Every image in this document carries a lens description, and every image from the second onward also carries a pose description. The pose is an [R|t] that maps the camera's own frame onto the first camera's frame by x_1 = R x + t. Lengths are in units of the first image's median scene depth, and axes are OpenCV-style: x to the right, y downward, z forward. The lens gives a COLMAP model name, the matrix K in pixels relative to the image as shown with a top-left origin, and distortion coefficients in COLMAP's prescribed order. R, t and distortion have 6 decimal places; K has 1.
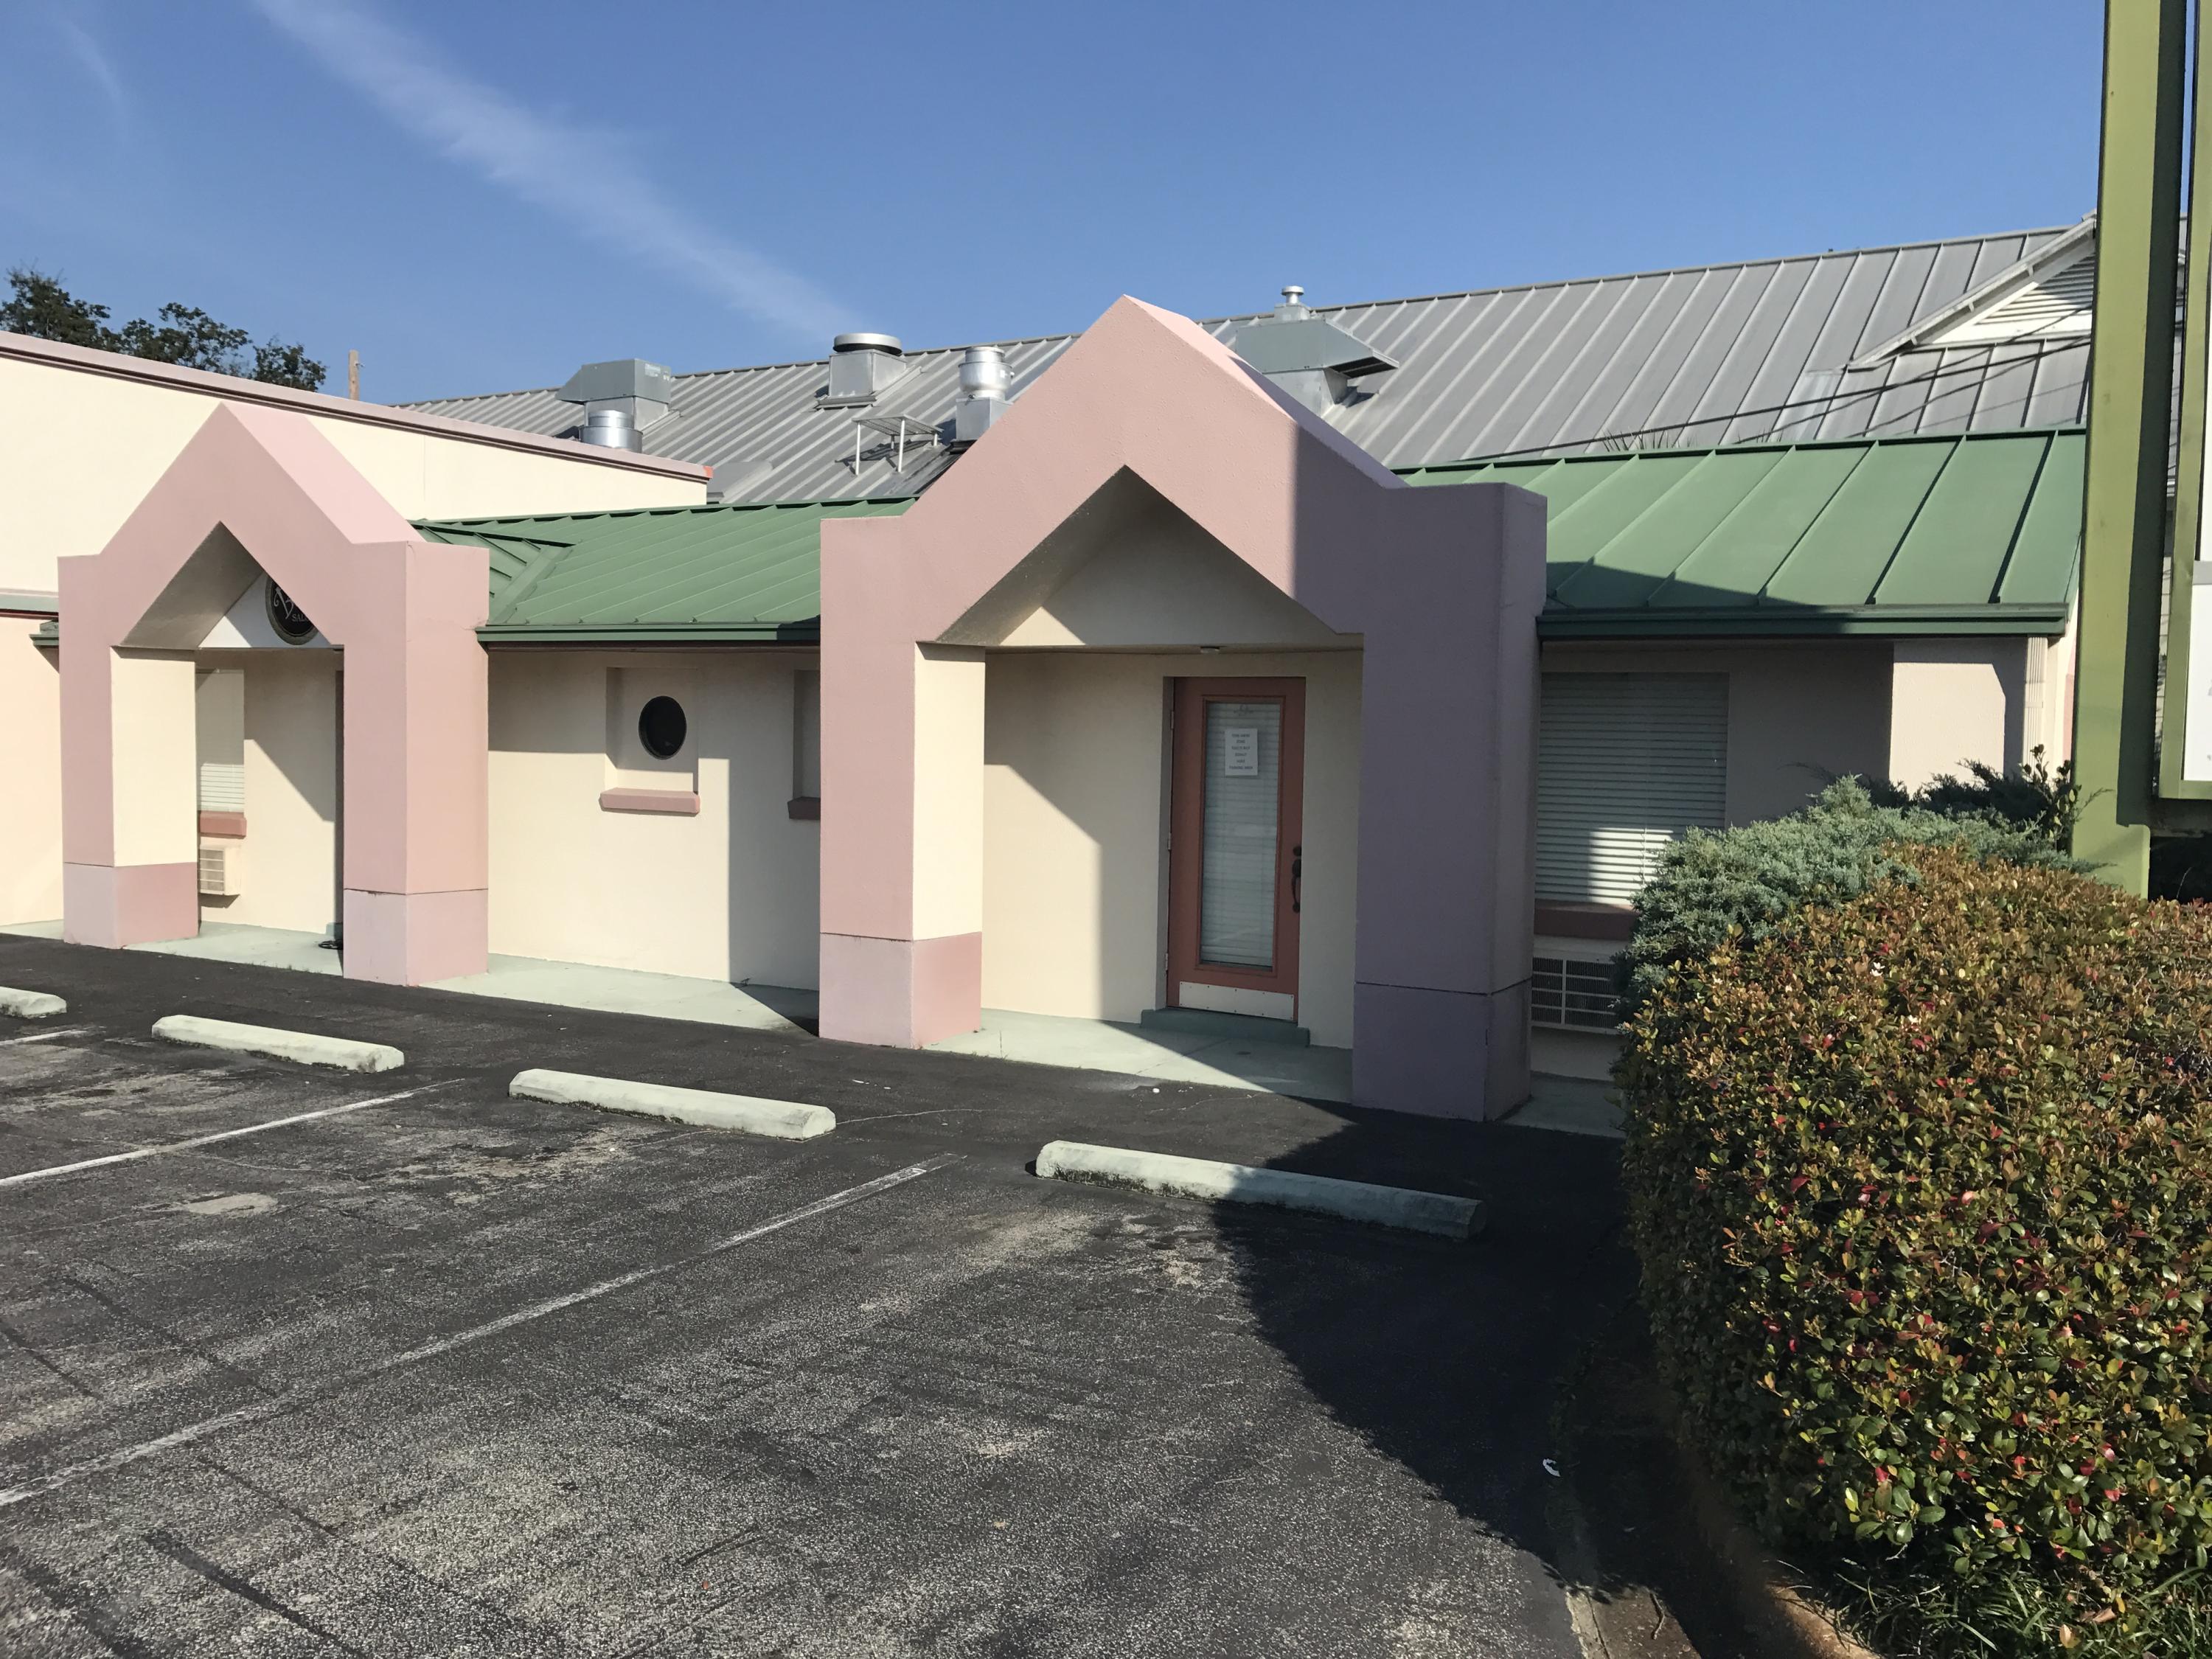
lens RADIAL K [[1762.2, 0, 1106.0], [0, 1762.2, 829.5], [0, 0, 1]] dist [-0.006715, 0.005603]
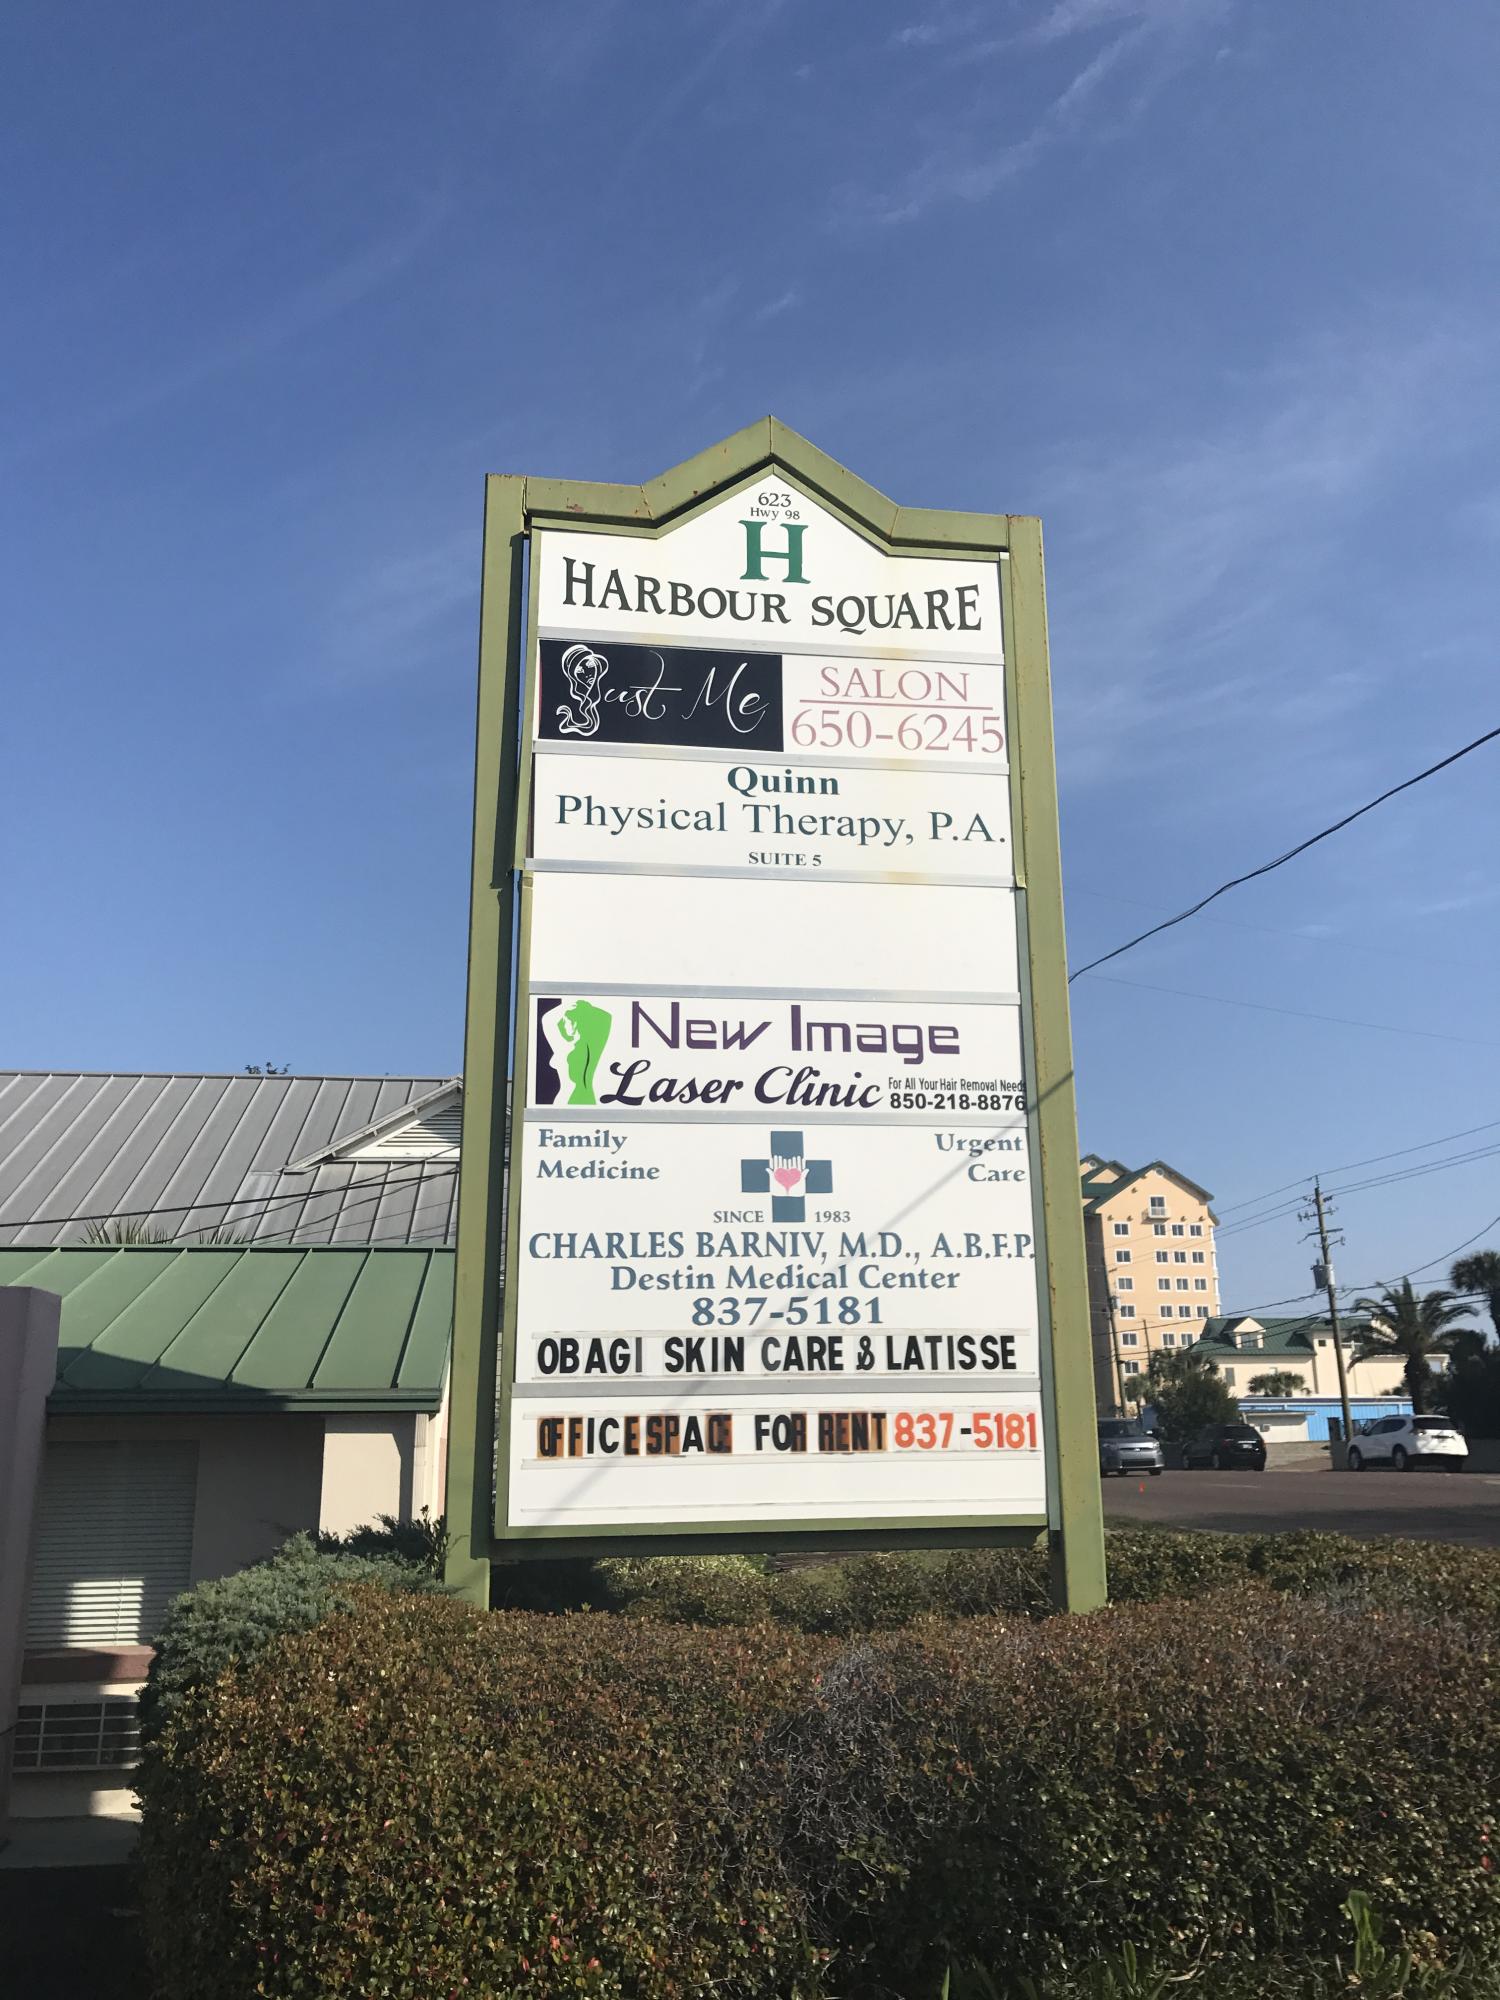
lens RADIAL K [[1631.3, 0, 750.0], [0, 1631.3, 1000.0], [0, 0, 1]] dist [0.038949, -0.002723]
pose [[0.775862, 0.149531, 0.612926, -0.246124], [0.054397, 0.952034, -0.301119, -0.029648], [-0.628553, 0.266969, 0.730513, -0.433057]]
